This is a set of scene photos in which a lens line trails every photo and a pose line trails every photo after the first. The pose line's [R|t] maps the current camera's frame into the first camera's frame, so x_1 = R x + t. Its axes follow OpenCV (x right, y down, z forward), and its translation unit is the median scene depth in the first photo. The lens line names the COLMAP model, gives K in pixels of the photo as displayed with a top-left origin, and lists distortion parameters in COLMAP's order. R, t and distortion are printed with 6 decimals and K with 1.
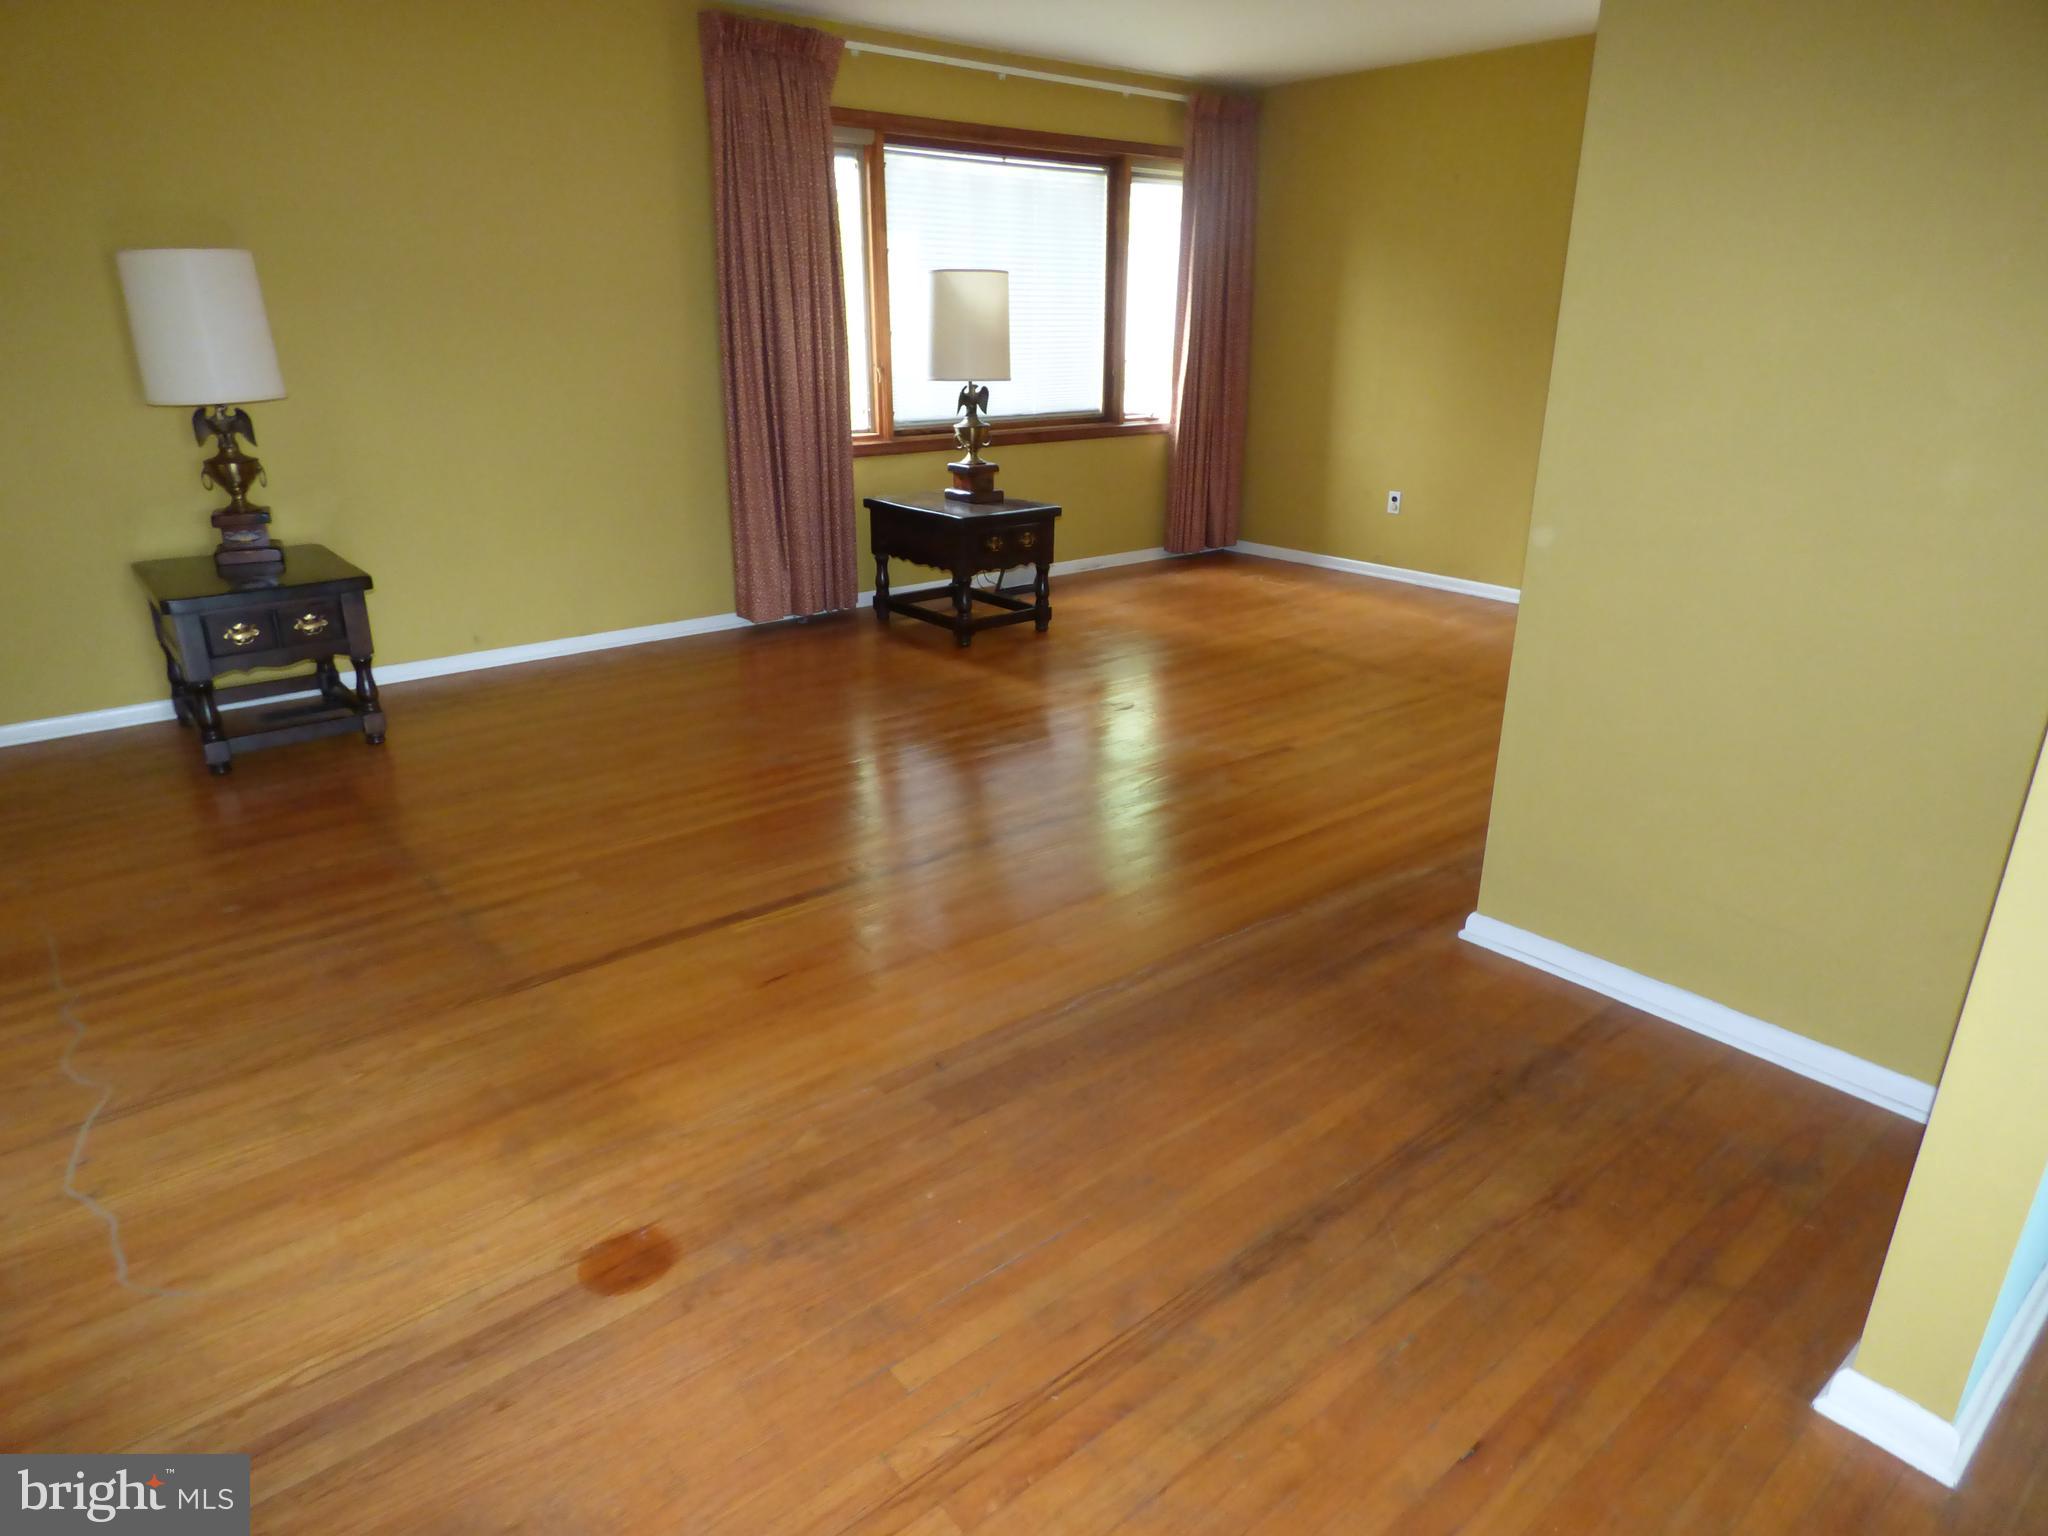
lens RADIAL K [[1249.1, 0, 1024.0], [0, 1249.1, 768.0], [0, 0, 1]] dist [-0.006773, -0.000815]
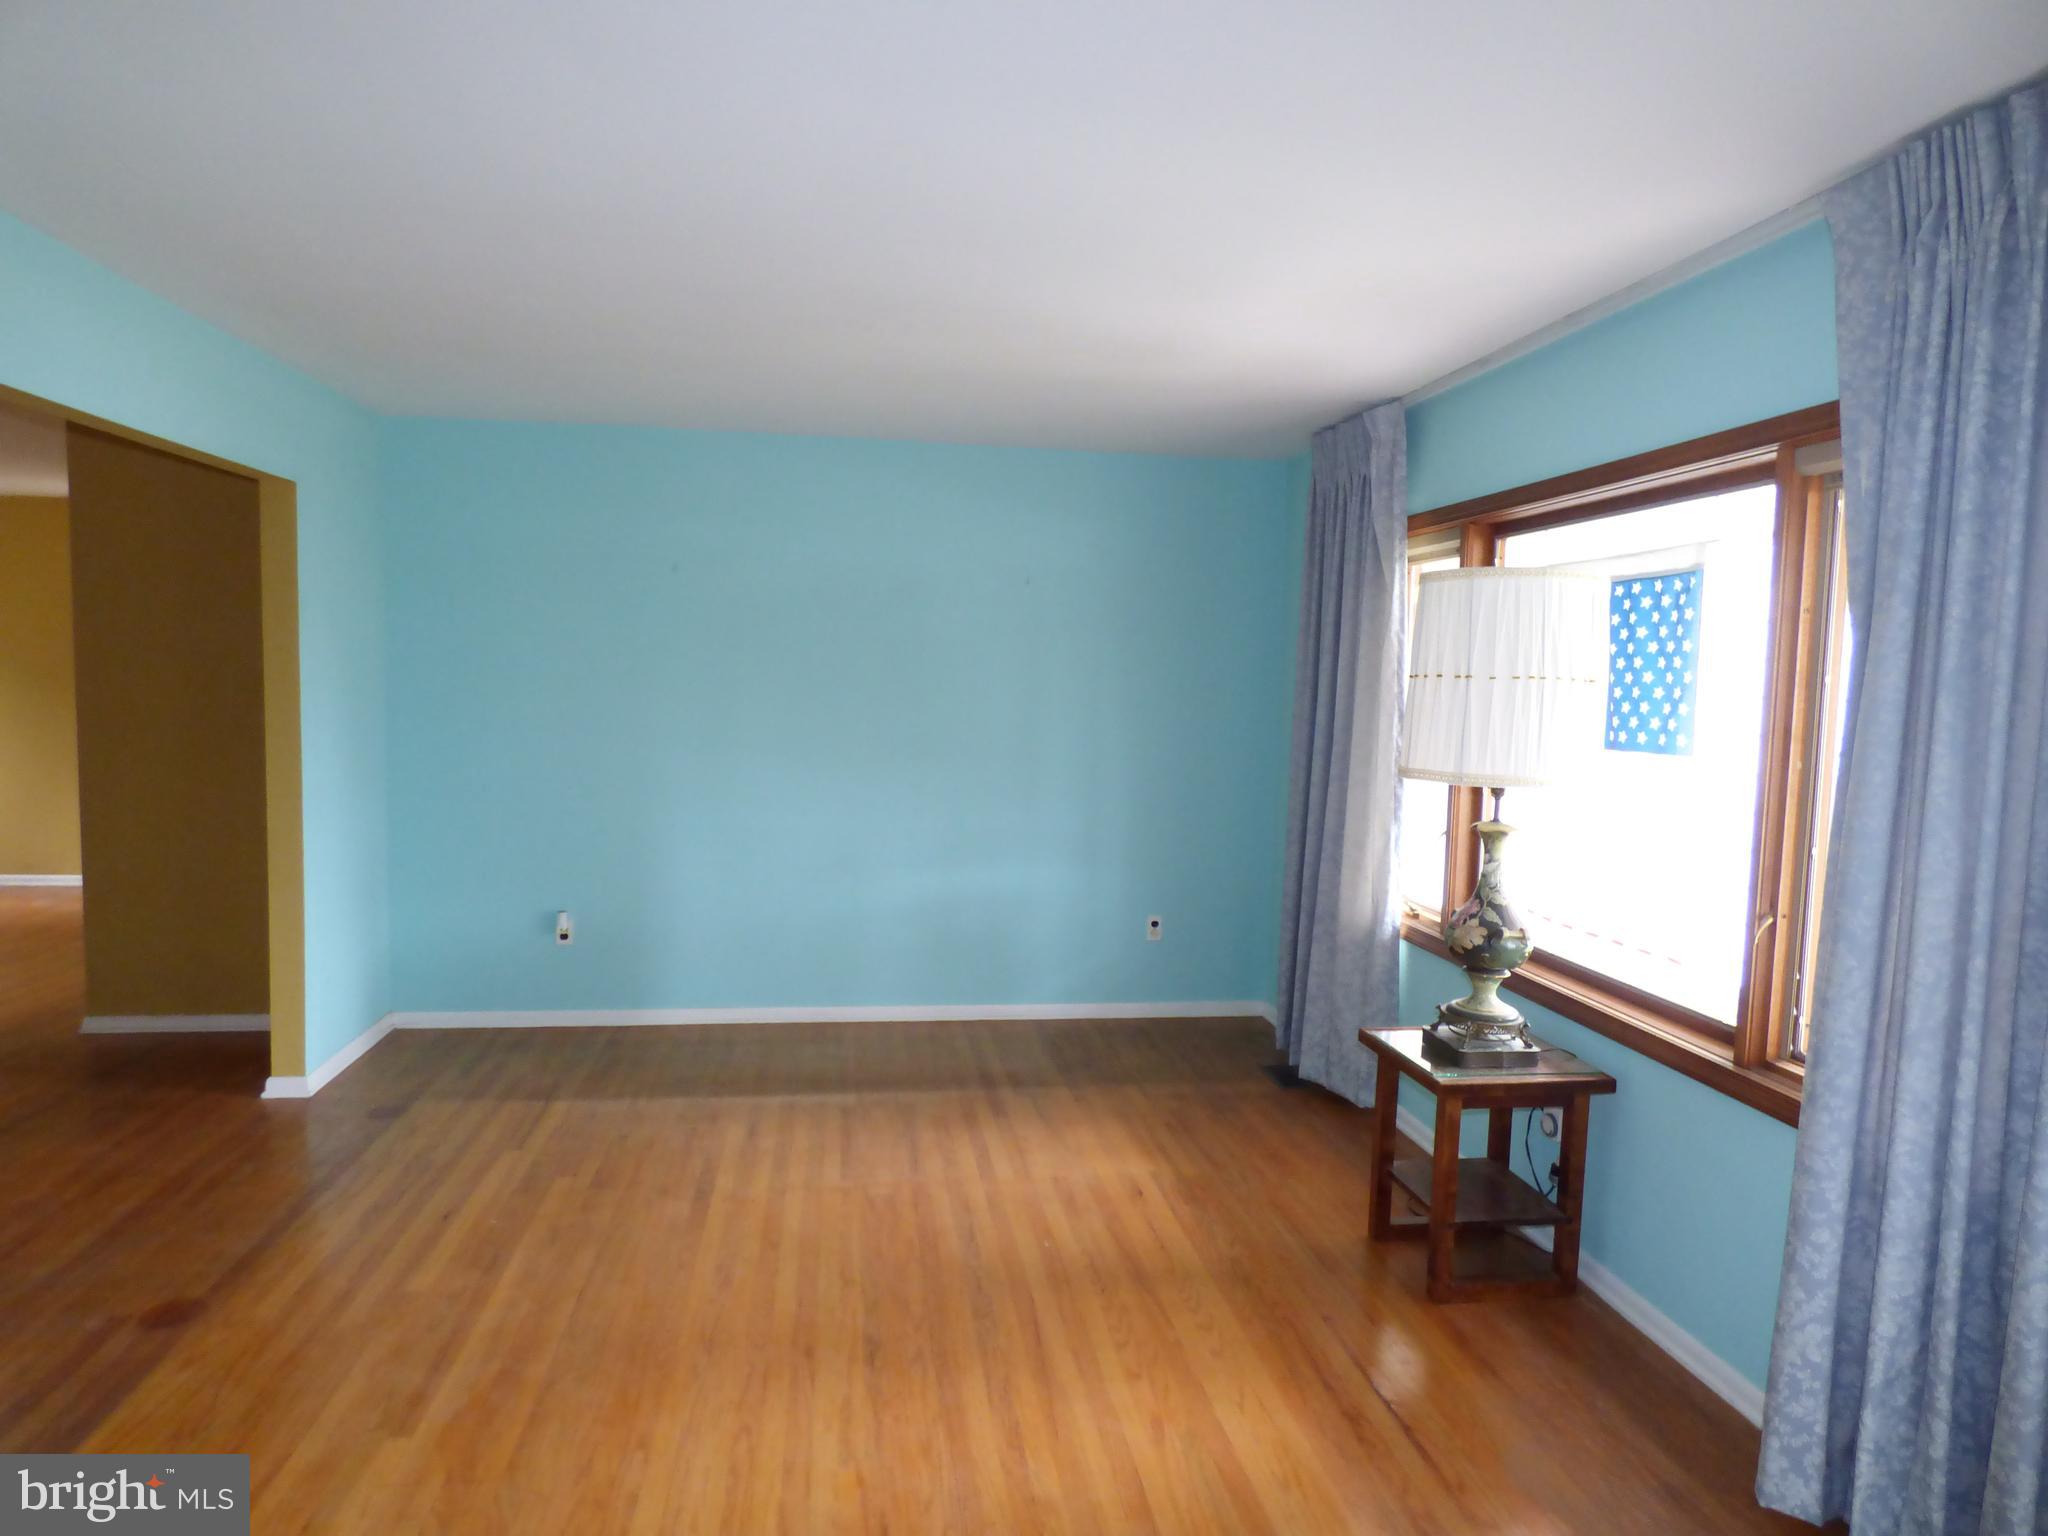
lens RADIAL K [[1230.0, 0, 1024.0], [0, 1230.0, 768.0], [0, 0, 1]] dist [-0.036125, -0.000333]
pose [[0.519962, -0.056224, 0.852337, -0.332043], [0.273977, 0.956089, -0.104070, 0.279789], [-0.809059, 0.287633, 0.512534, -0.903442]]
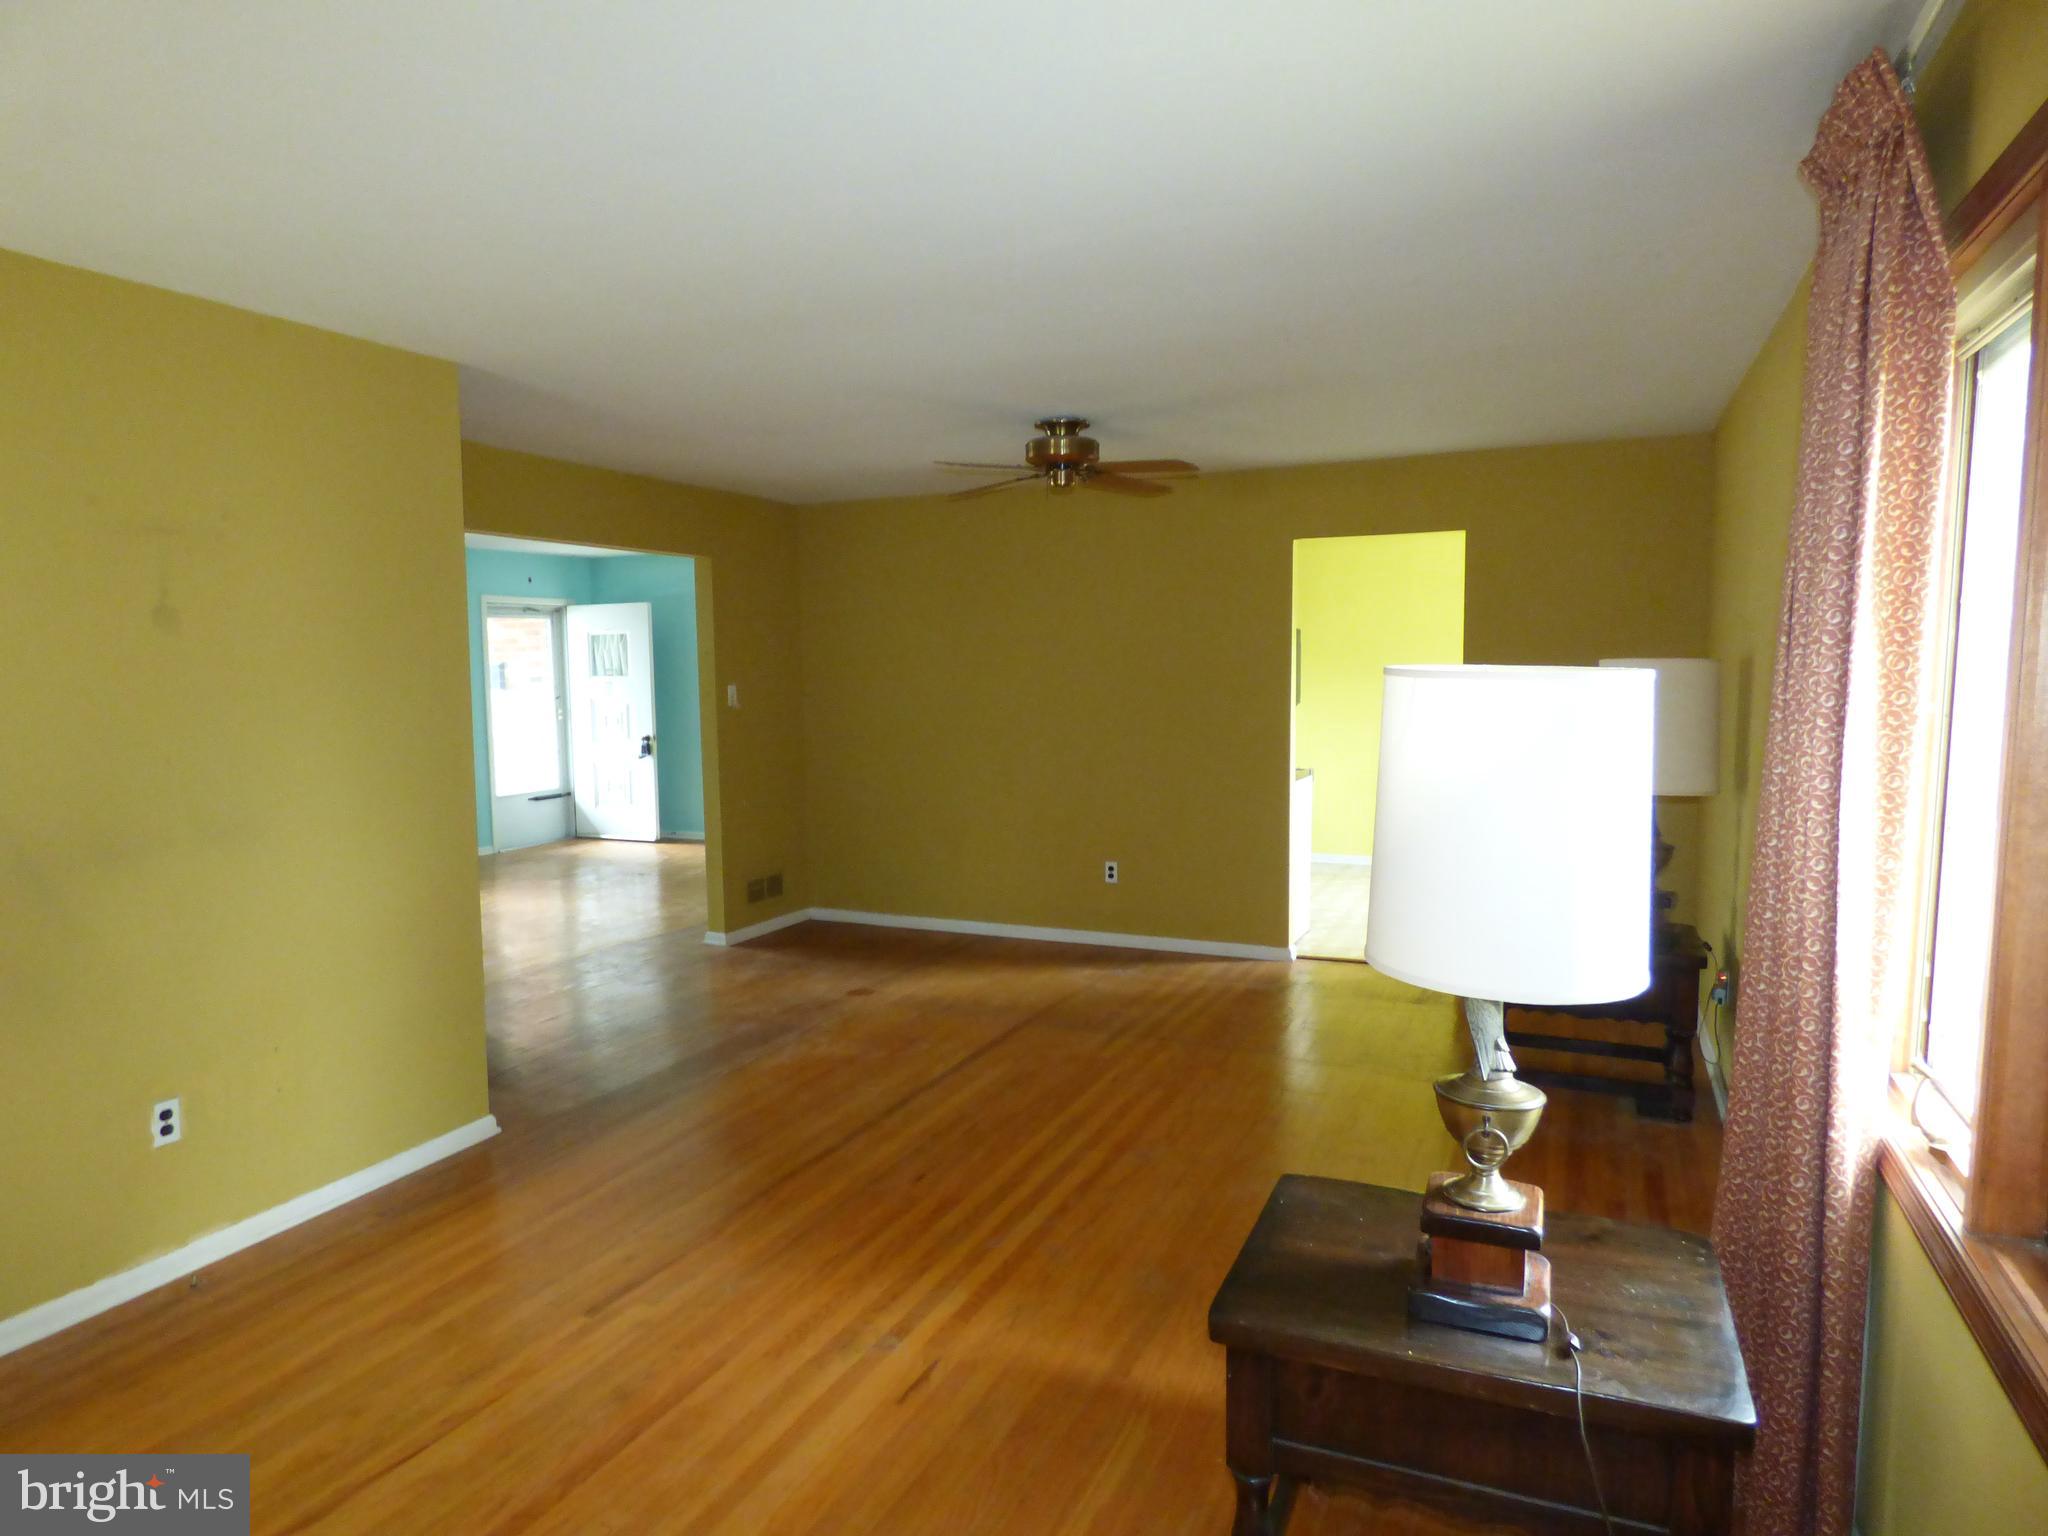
lens RADIAL K [[1249.1, 0, 1024.0], [0, 1249.1, 768.0], [0, 0, 1]] dist [-0.006773, -0.000815]
pose [[-0.905865, 0.037815, -0.421874, 0.337158], [-0.142630, 0.910606, 0.387882, -0.774924], [0.398829, 0.411541, -0.819493, 1.987131]]
